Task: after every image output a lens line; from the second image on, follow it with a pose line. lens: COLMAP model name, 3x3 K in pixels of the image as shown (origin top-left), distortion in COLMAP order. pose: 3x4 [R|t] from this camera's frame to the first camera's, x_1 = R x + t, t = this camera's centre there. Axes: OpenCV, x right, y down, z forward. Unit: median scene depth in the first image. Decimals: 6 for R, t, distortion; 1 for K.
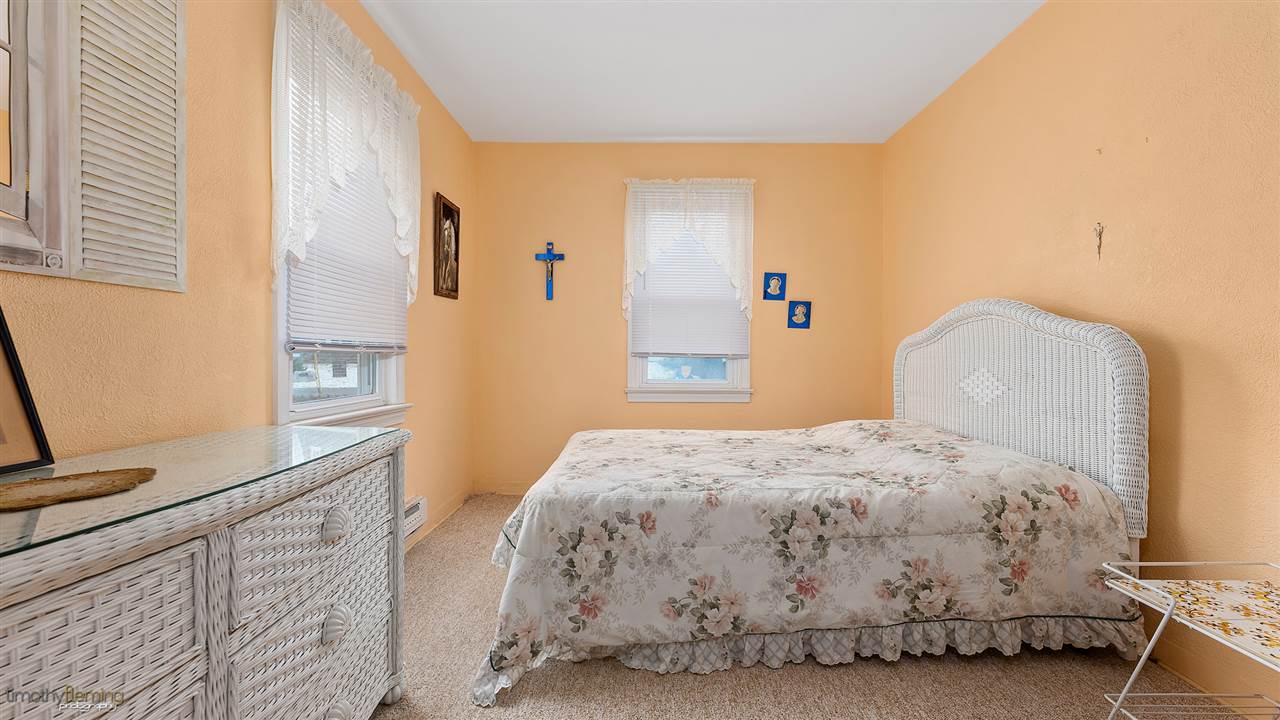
lens RADIAL K [[514.3, 0, 641.1], [0, 514.3, 363.5], [0, 0, 1]] dist [0.001527, -0.000029]
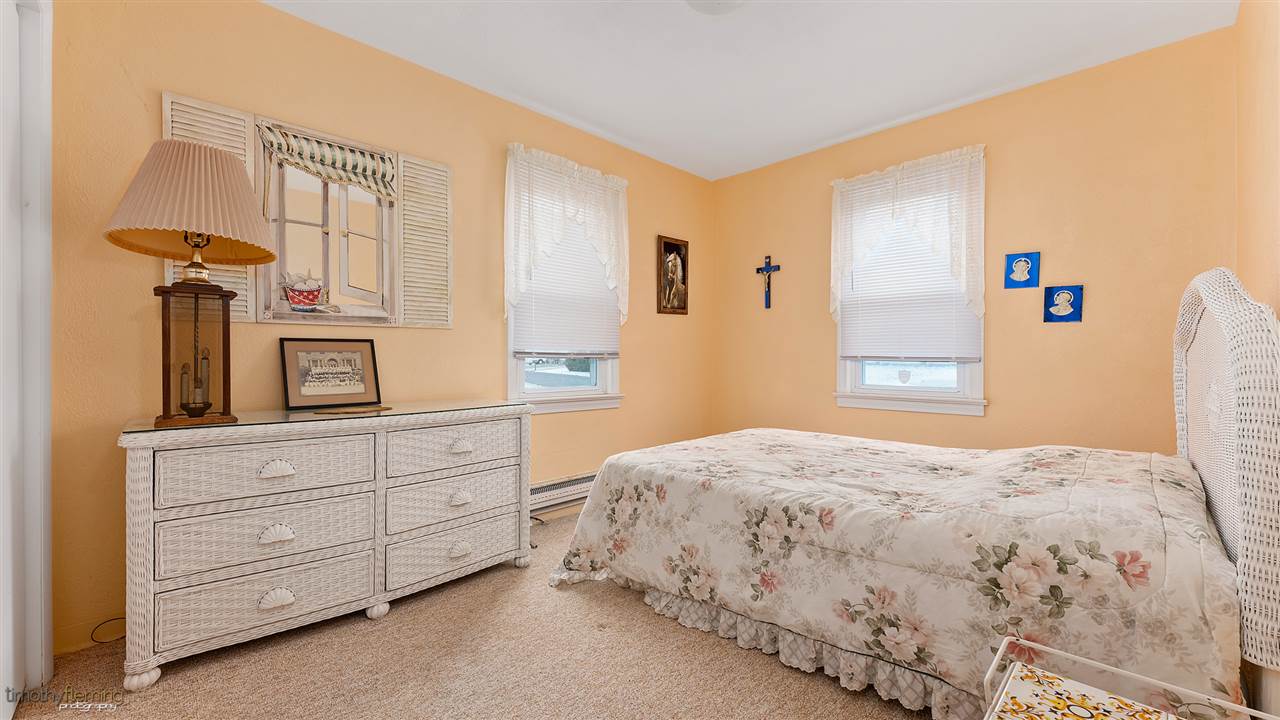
lens RADIAL K [[514.3, 0, 641.1], [0, 514.3, 363.5], [0, 0, 1]] dist [0.001527, -0.000029]
pose [[0.707739, 0.003338, -0.706466, 0.864707], [-0.008696, 0.999954, -0.003986, 0.000376], [0.706421, 0.008965, 0.707736, 0.077328]]
